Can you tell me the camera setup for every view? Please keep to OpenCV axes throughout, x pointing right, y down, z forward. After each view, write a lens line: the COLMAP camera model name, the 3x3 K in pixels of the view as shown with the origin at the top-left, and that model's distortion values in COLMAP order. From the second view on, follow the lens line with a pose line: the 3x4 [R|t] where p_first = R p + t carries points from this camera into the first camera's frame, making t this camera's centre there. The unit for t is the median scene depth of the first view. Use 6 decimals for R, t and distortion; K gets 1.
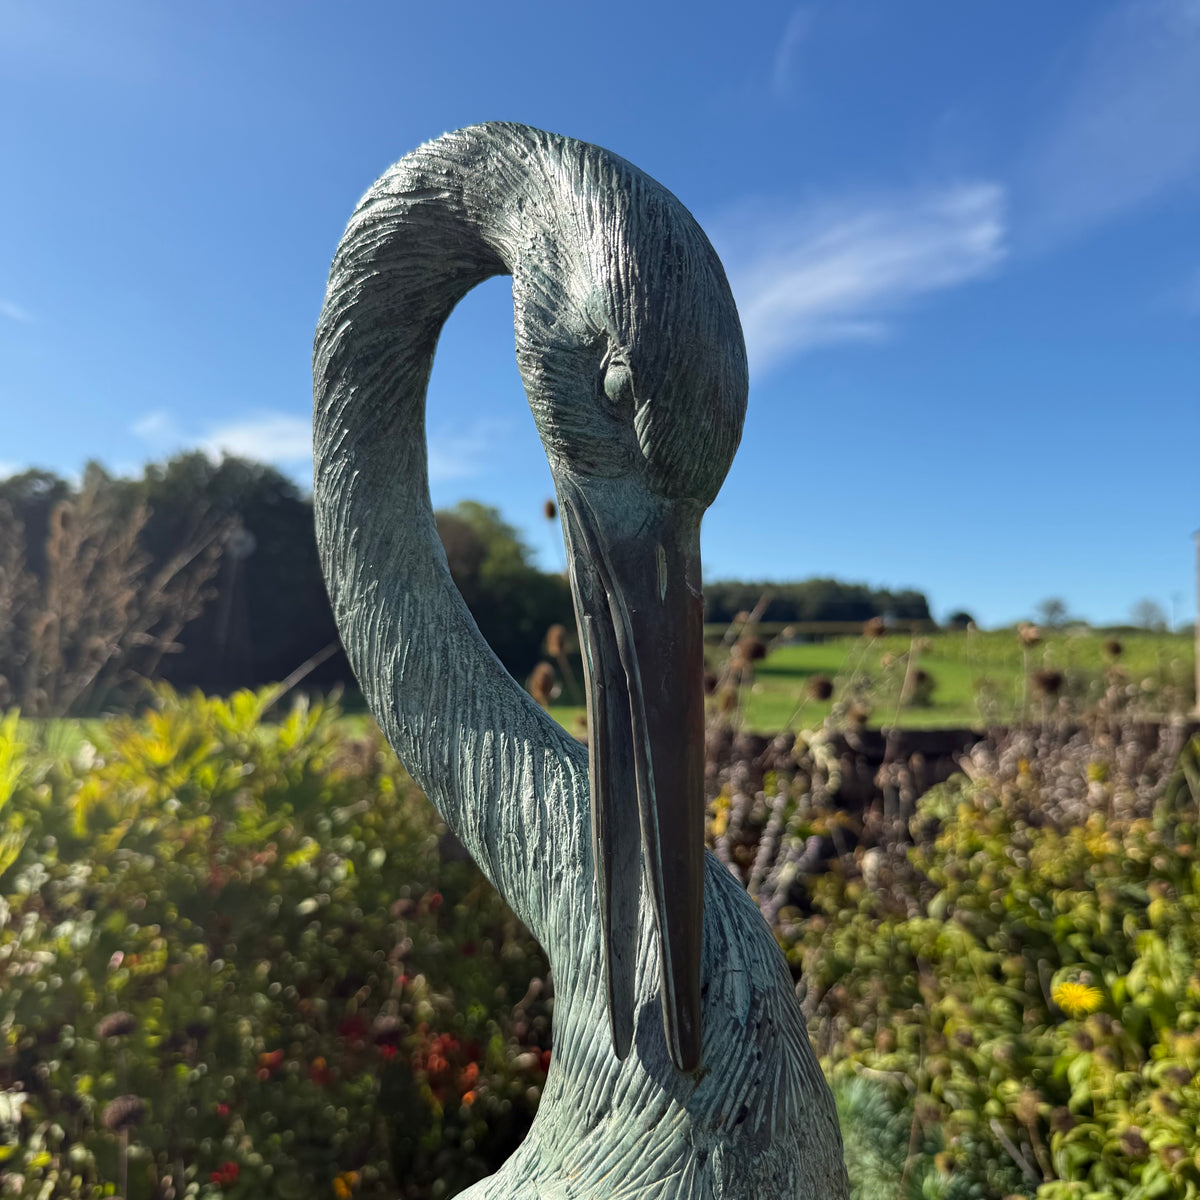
lens RADIAL K [[1145.5, 0, 590.8], [0, 1145.5, 600.1], [0, 0, 1]] dist [0.187593, -0.544508]
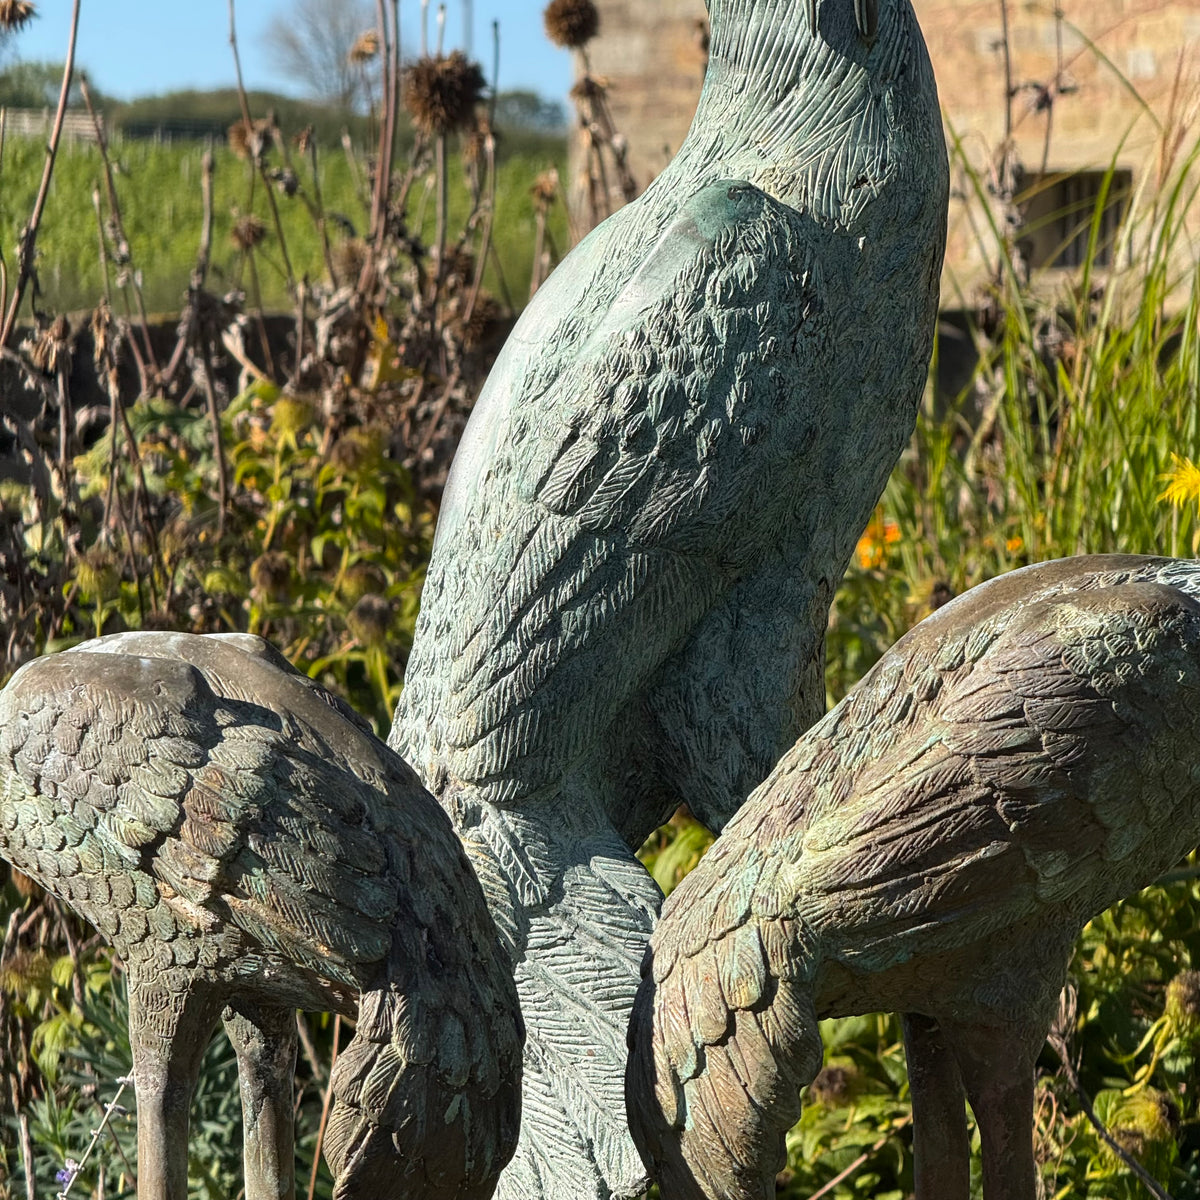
lens RADIAL K [[5403.0, 0, 603.0], [0, 5403.0, 628.2], [0, 0, 1]] dist [0.194816, -0.103378]
pose [[0.881846, -0.033319, 0.470359, -2.927672], [-0.024038, 0.993027, 0.115412, 0.334489], [-0.470924, -0.113082, 0.874896, -4.107171]]
